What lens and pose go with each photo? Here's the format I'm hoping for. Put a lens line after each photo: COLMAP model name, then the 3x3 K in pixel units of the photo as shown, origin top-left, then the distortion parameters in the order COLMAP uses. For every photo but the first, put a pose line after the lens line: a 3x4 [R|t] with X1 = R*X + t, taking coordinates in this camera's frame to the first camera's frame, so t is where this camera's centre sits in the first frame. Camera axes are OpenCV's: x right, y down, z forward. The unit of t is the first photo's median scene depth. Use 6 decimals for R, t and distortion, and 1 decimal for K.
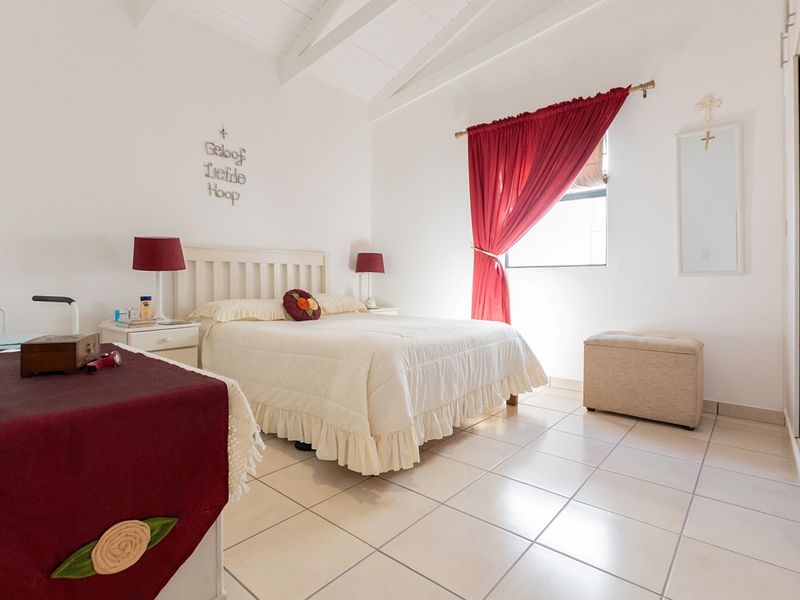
lens RADIAL K [[442.0, 0, 400.0], [0, 442.0, 284.2], [0, 0, 1]] dist [-0.004015, -0.001368]
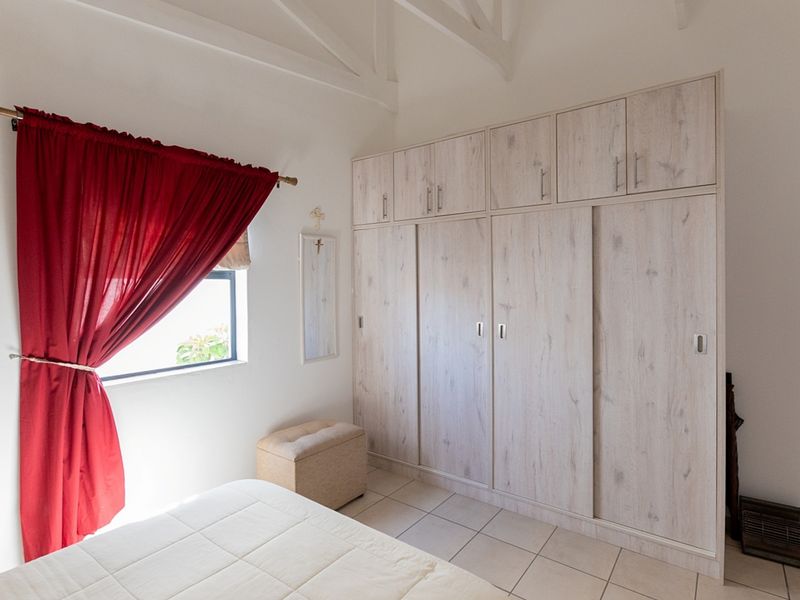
lens RADIAL K [[442.0, 0, 400.0], [0, 442.0, 284.2], [0, 0, 1]] dist [-0.004015, -0.001368]
pose [[-0.092688, -0.001620, 0.995694, -0.233892], [0.009125, 0.999955, 0.002476, -0.106188], [-0.995653, 0.009316, -0.092669, 0.421604]]
